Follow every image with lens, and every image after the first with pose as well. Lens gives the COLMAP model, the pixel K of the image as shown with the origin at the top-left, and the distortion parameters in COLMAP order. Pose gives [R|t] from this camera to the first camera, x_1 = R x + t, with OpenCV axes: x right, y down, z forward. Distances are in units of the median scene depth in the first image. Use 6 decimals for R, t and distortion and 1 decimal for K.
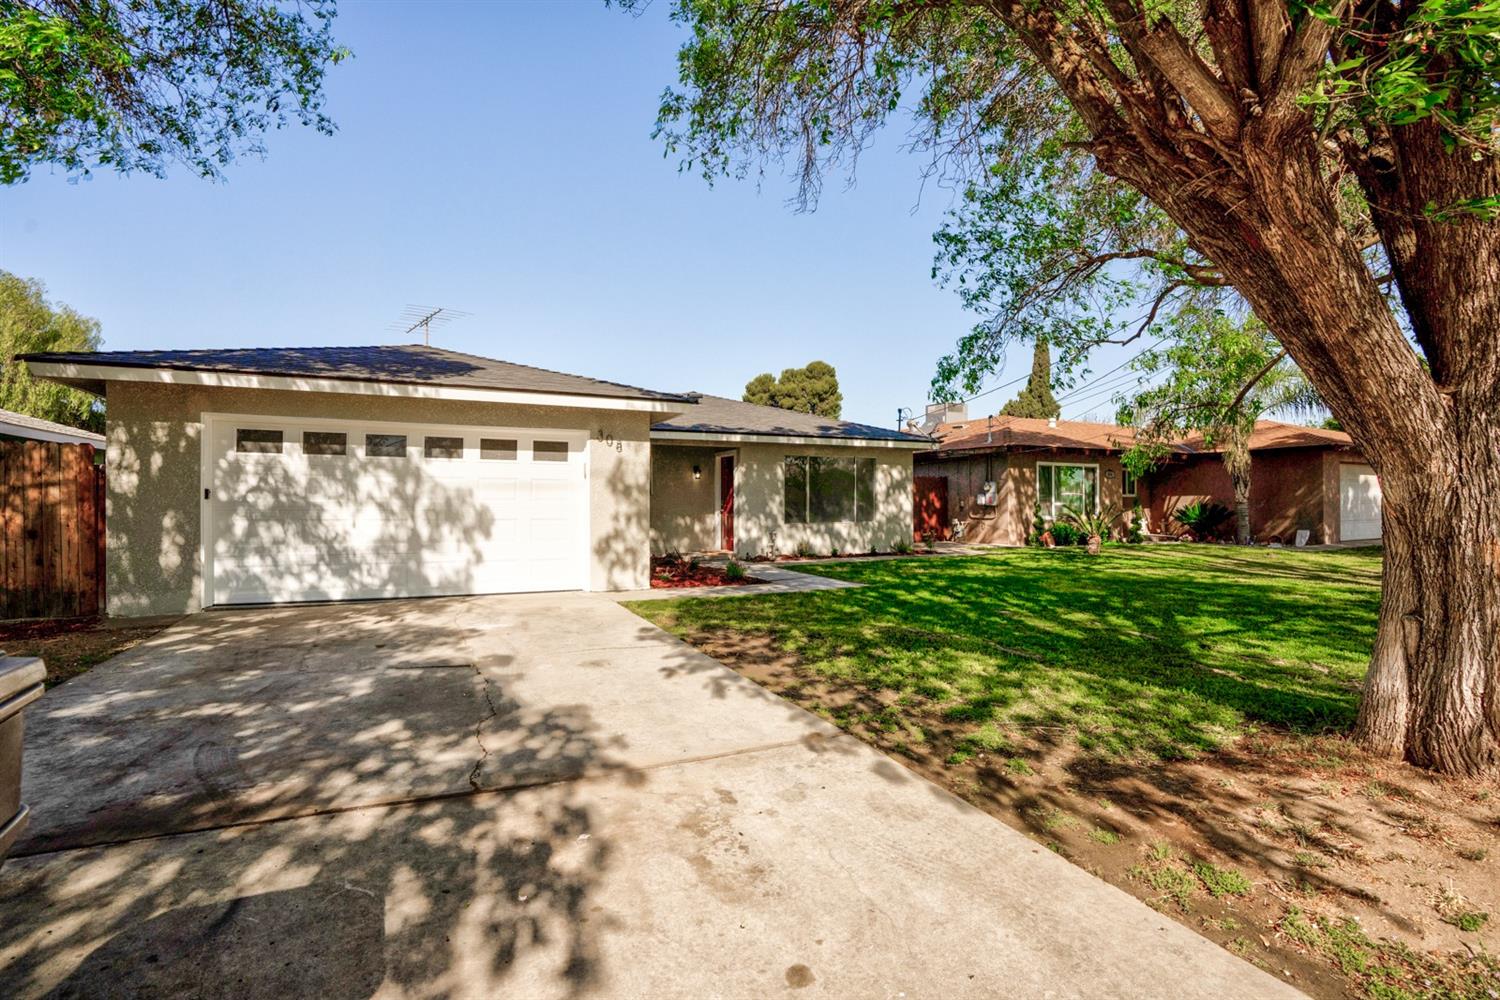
lens RADIAL K [[716.8, 0, 783.2], [0, 716.8, 471.6], [0, 0, 1]] dist [-0.070034, 0.028050]
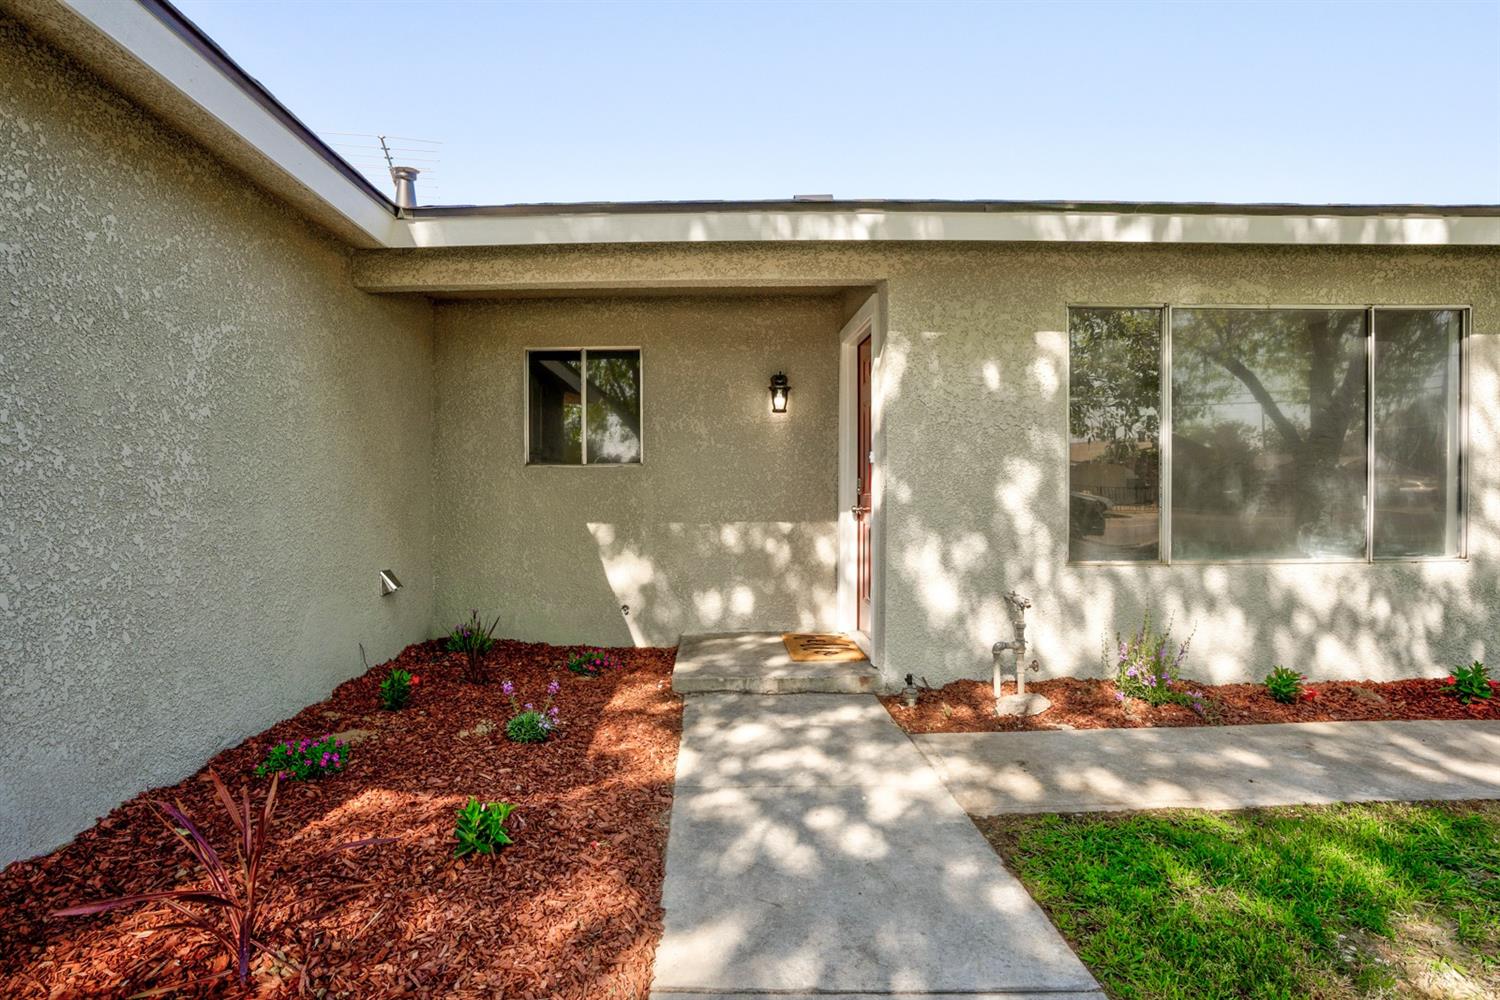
lens RADIAL K [[722.4, 0, 755.4], [0, 722.4, 497.7], [0, 0, 1]] dist [-0.071890, 0.029682]
pose [[0.911428, 0.001037, -0.411458, 0.007683], [0.023424, 0.998244, 0.054405, 0.046549], [0.410792, -0.059224, 0.909804, 1.056651]]
